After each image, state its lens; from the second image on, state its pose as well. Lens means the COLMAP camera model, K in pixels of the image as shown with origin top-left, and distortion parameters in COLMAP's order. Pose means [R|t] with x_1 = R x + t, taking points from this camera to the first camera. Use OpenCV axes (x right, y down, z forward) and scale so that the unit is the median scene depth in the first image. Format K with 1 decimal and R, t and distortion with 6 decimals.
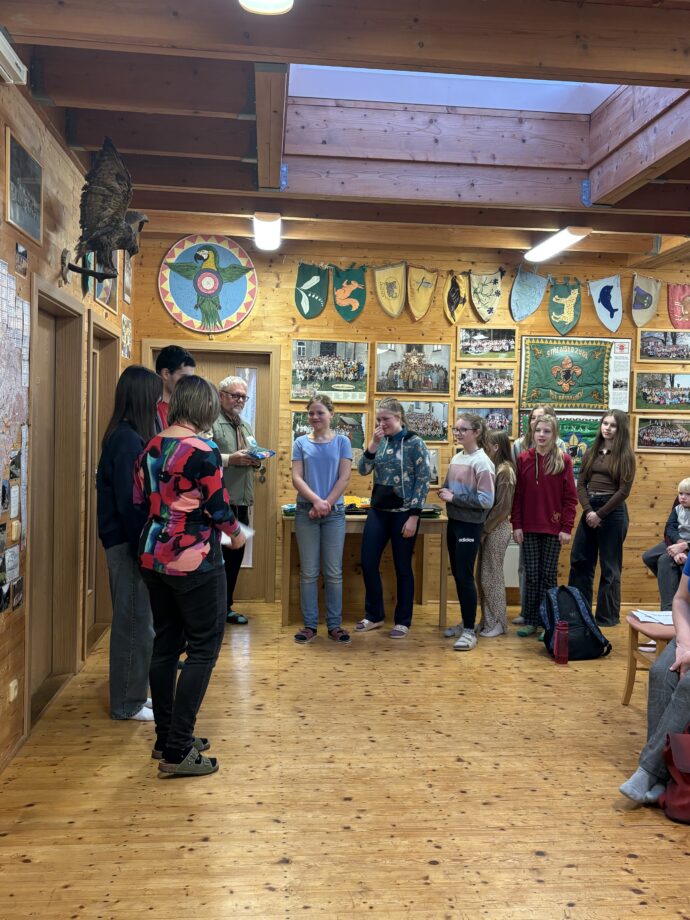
lens RADIAL K [[873.6, 0, 348.7], [0, 873.6, 454.1], [0, 0, 1]] dist [0.135971, -0.276555]
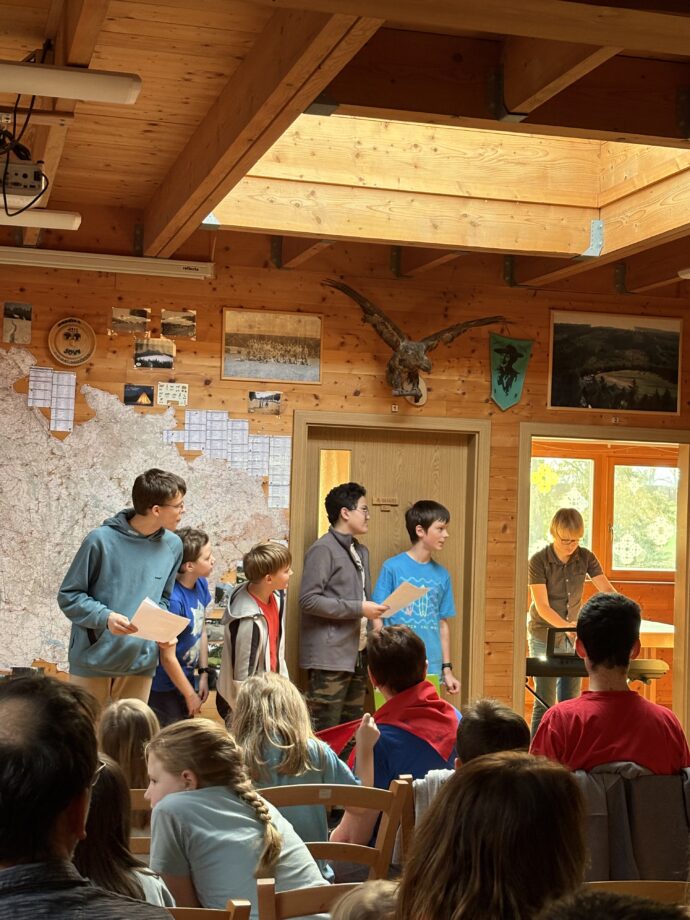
lens RADIAL K [[1410.3, 0, 343.4], [0, 1410.3, 461.8], [0, 0, 1]] dist [0.263715, -1.034434]
pose [[0.170126, -0.047116, -0.984295, 0.838460], [-0.062878, 0.996302, -0.058558, -0.018395], [0.983414, 0.071853, 0.166534, 0.430772]]
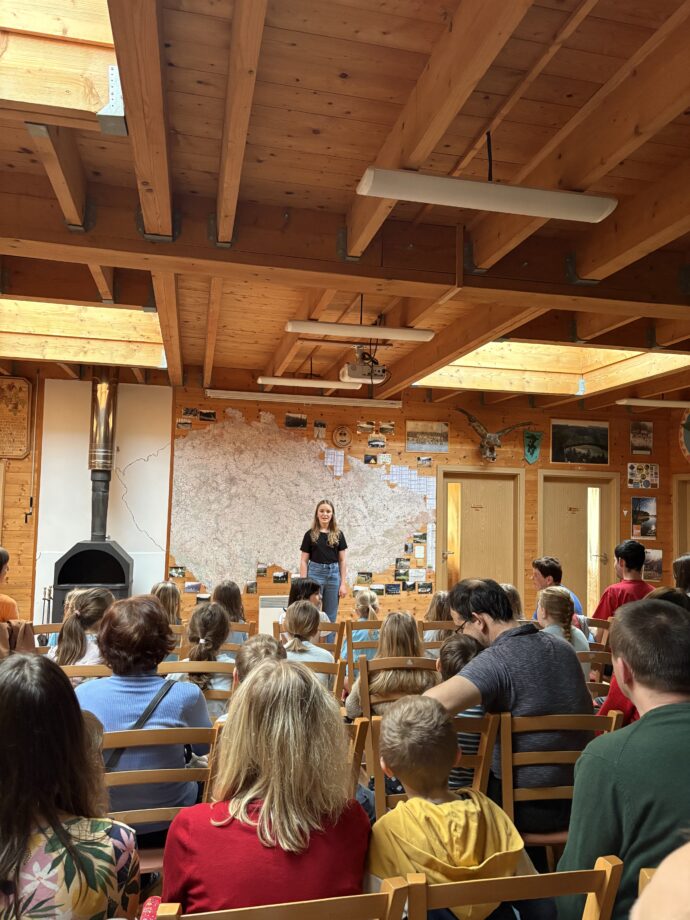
lens RADIAL K [[691.5, 0, 344.9], [0, 691.5, 462.4], [0, 0, 1]] dist [0.160455, -0.459987]
pose [[0.124657, -0.088867, -0.988212, 0.922482], [-0.054647, 0.993854, -0.096268, -0.000641], [0.990694, 0.066003, 0.119034, 0.276064]]
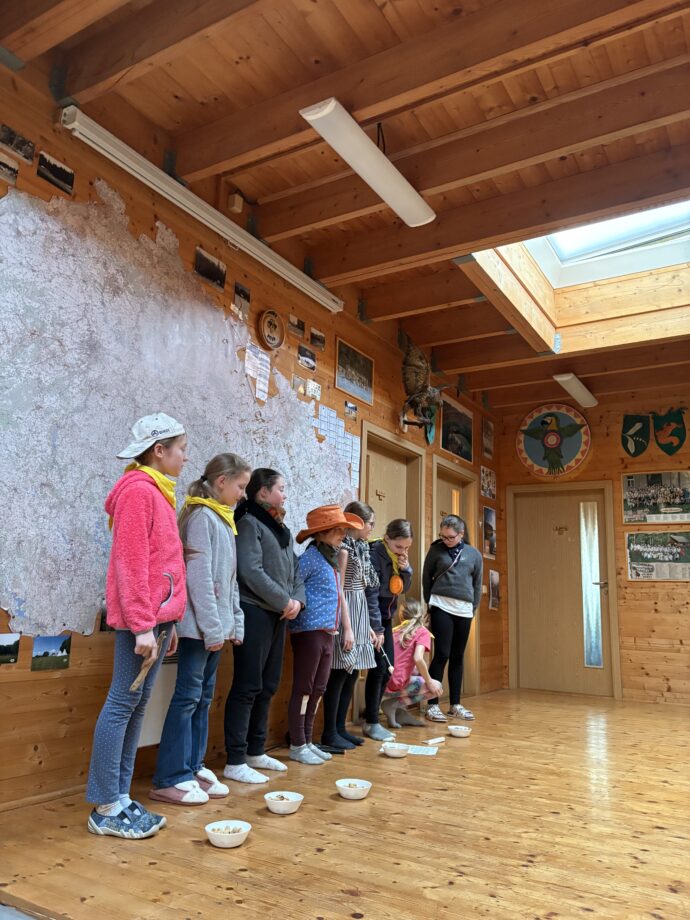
lens RADIAL K [[695.7, 0, 341.7], [0, 695.7, 460.3], [0, 0, 1]] dist [0.057607, -0.076806]
pose [[0.800476, -0.117799, -0.587674, 0.204994], [-0.034811, 0.969703, -0.241792, 0.102771], [0.598352, 0.214006, 0.772124, -0.001442]]
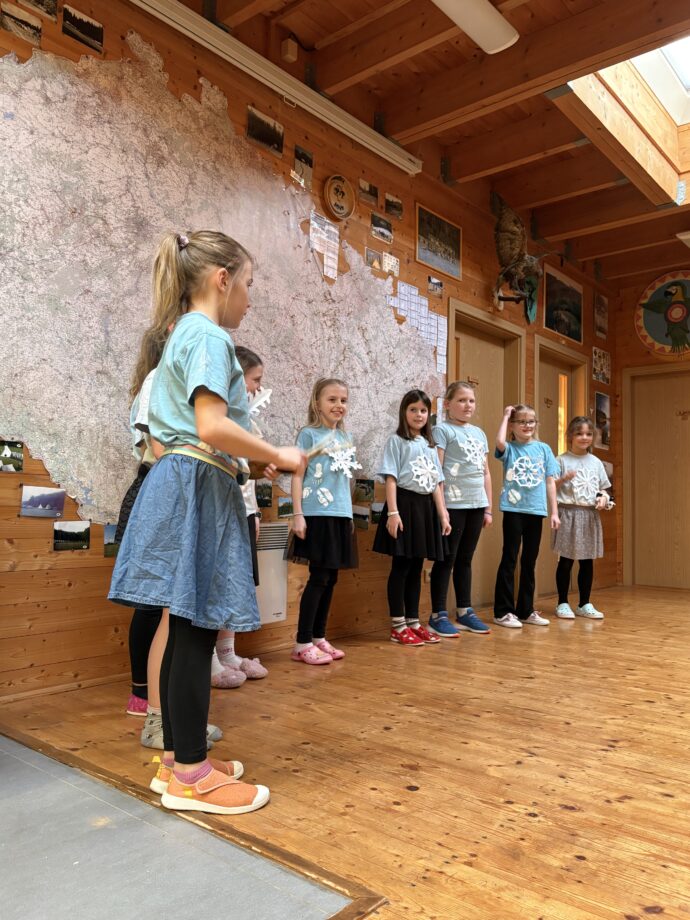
lens RADIAL K [[724.3, 0, 345.4], [0, 724.3, 469.4], [0, 0, 1]] dist [0.024228, -0.012035]
pose [[0.698564, -0.052483, -0.713620, 0.212576], [-0.022230, 0.995233, -0.094955, 0.114441], [0.715202, 0.082195, 0.694067, 0.031067]]
